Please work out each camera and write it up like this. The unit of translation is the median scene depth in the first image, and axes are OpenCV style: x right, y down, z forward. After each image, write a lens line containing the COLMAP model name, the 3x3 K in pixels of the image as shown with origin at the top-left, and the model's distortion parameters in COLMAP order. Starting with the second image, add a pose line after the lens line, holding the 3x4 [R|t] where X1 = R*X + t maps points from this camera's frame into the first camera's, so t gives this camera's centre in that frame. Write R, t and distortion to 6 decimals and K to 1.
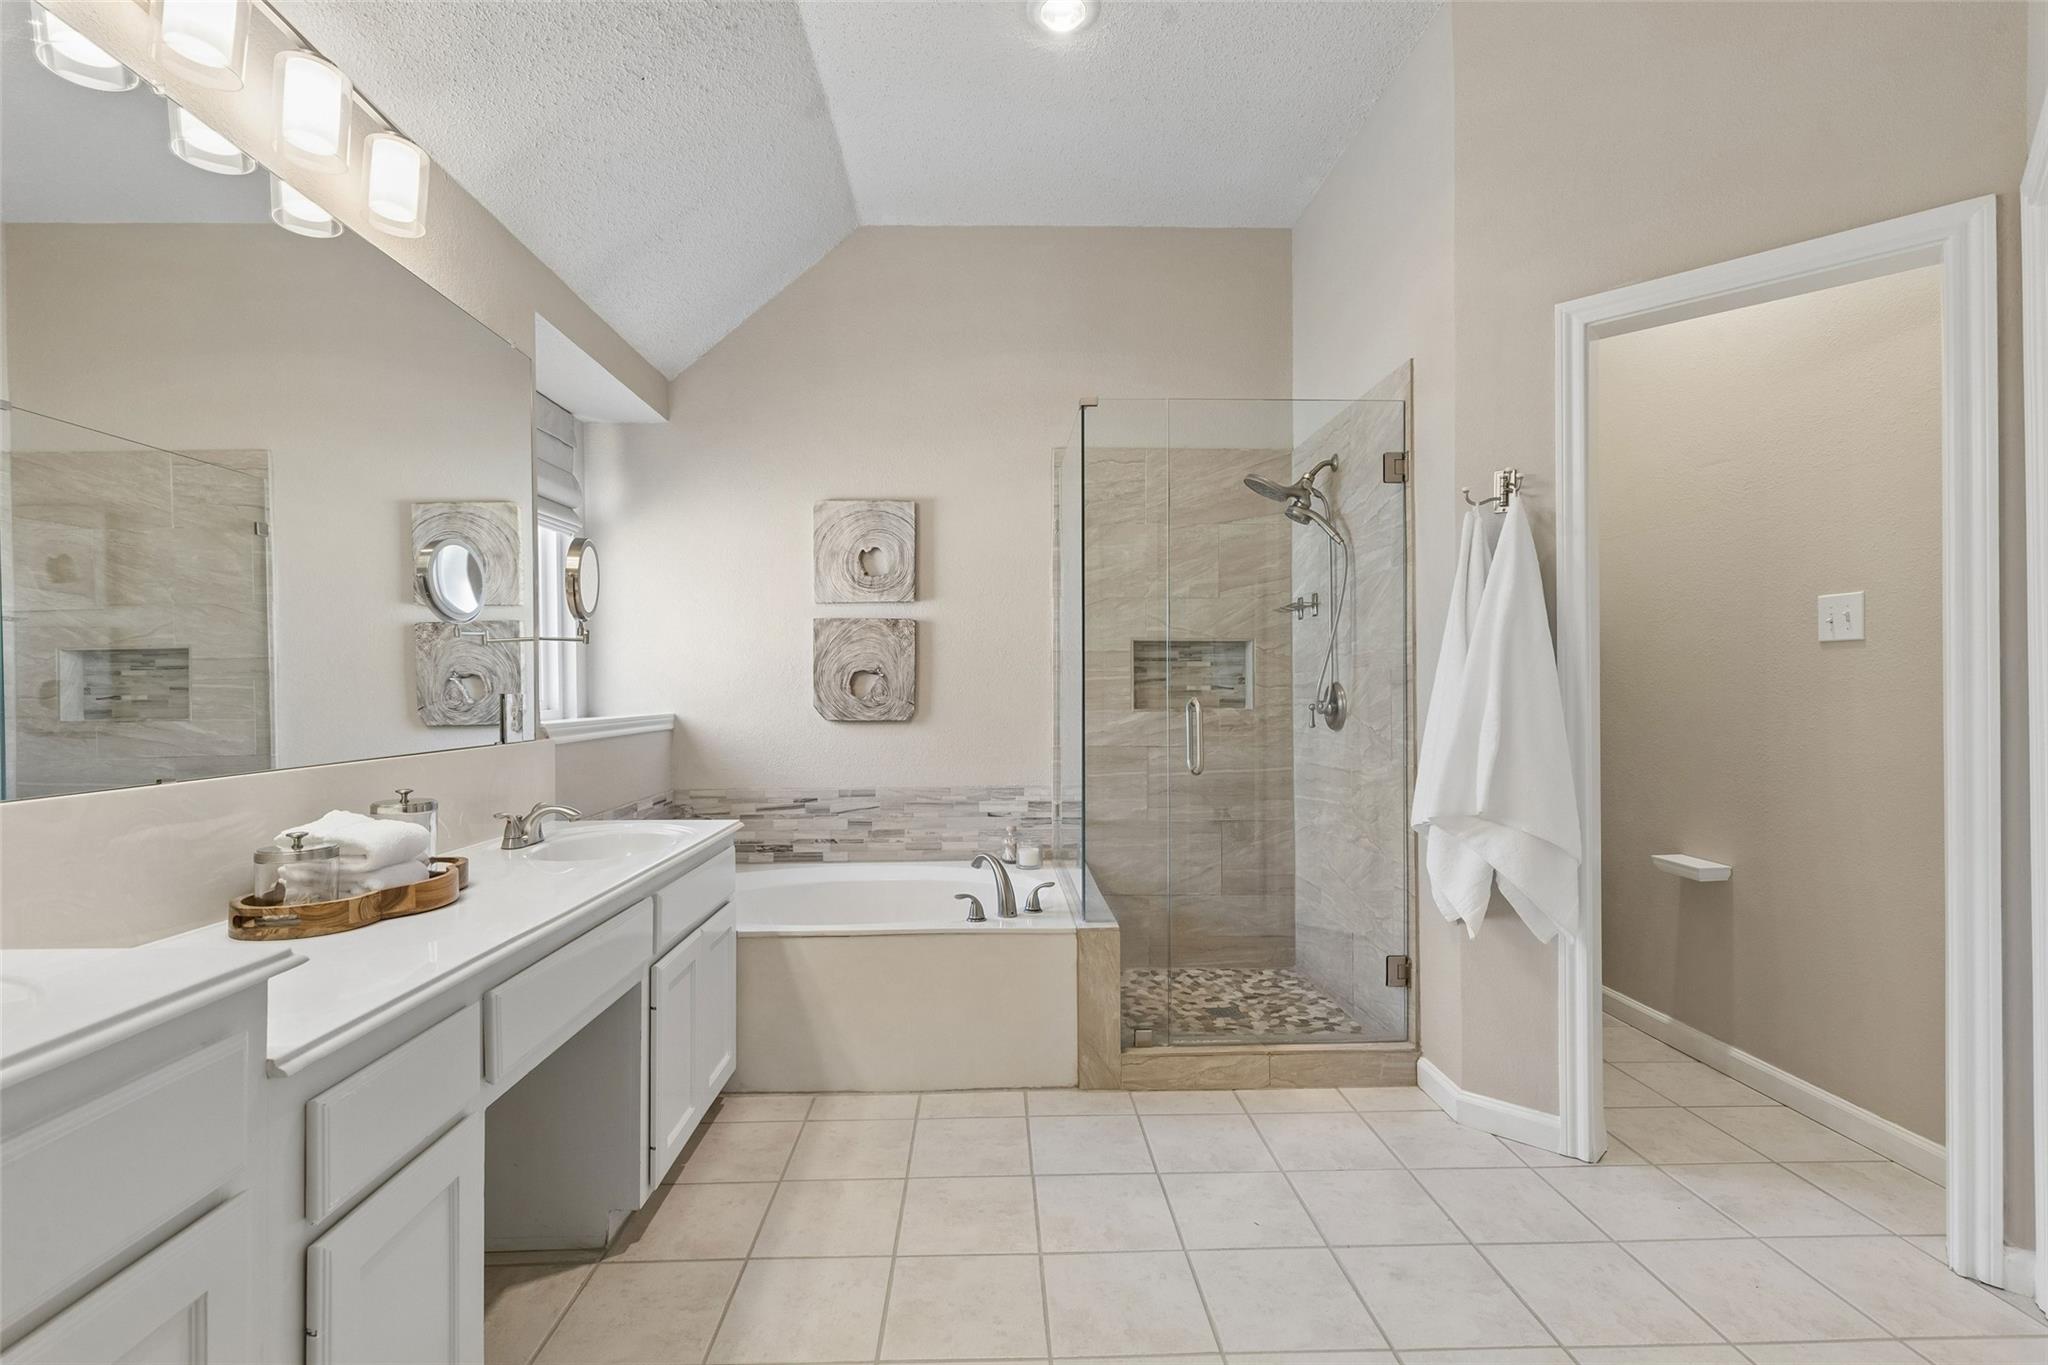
lens RADIAL K [[913.5, 0, 1015.0], [0, 913.5, 691.8], [0, 0, 1]] dist [0.000279, -0.000256]
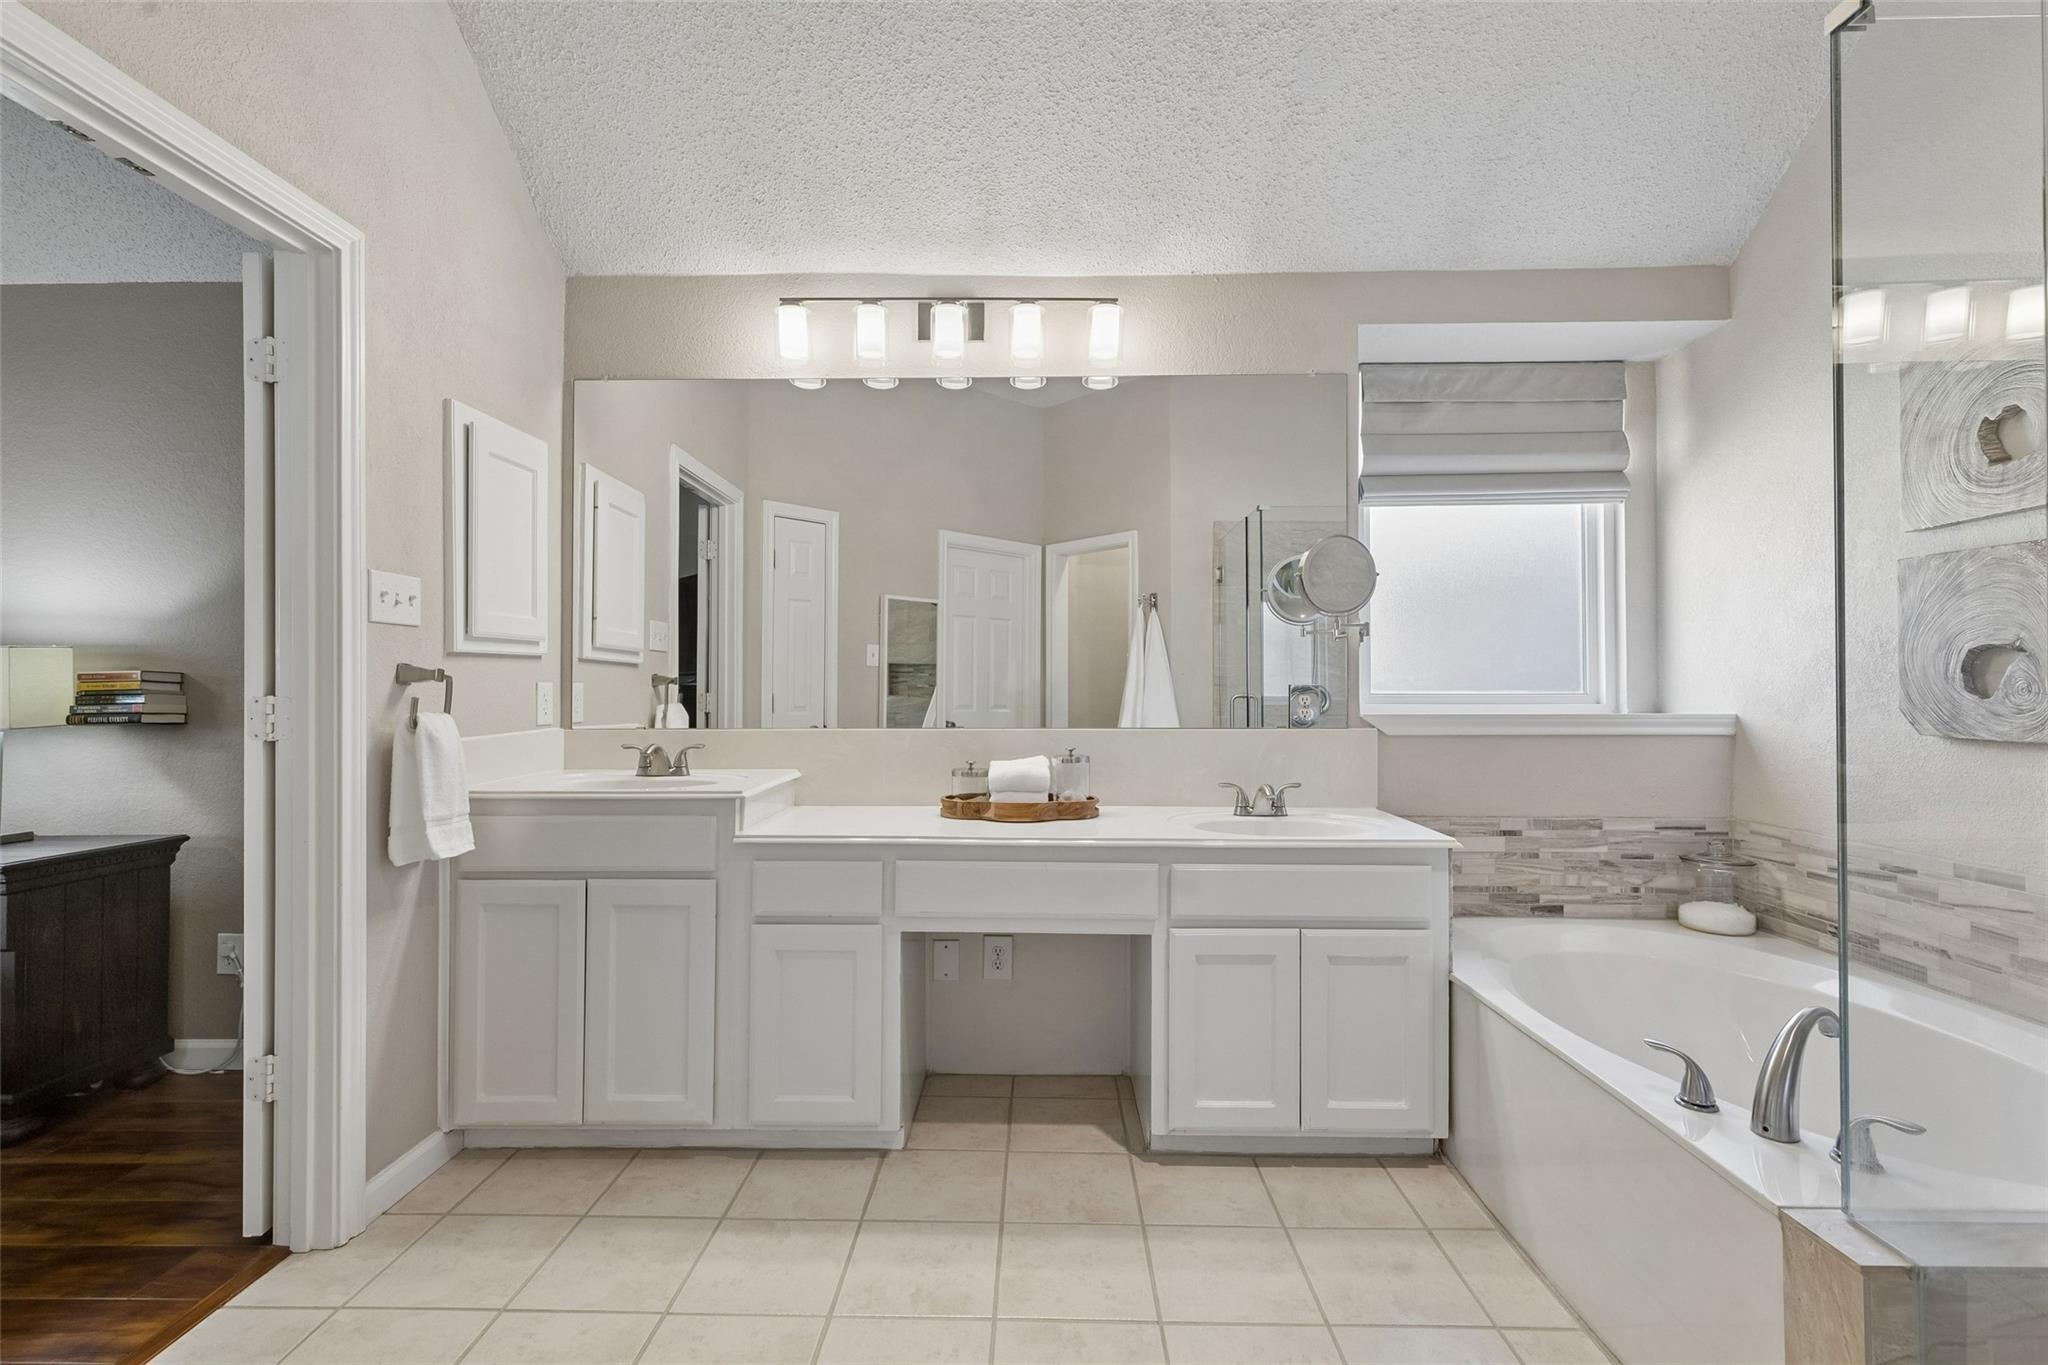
lens RADIAL K [[919.2, 0, 1029.4], [0, 919.2, 679.2], [0, 0, 1]] dist [0.011184, -0.001117]
pose [[-0.051074, -0.001946, -0.998693, 0.398257], [-0.000552, 0.999998, -0.001921, -0.002295], [0.998695, 0.000453, -0.051075, 0.474645]]
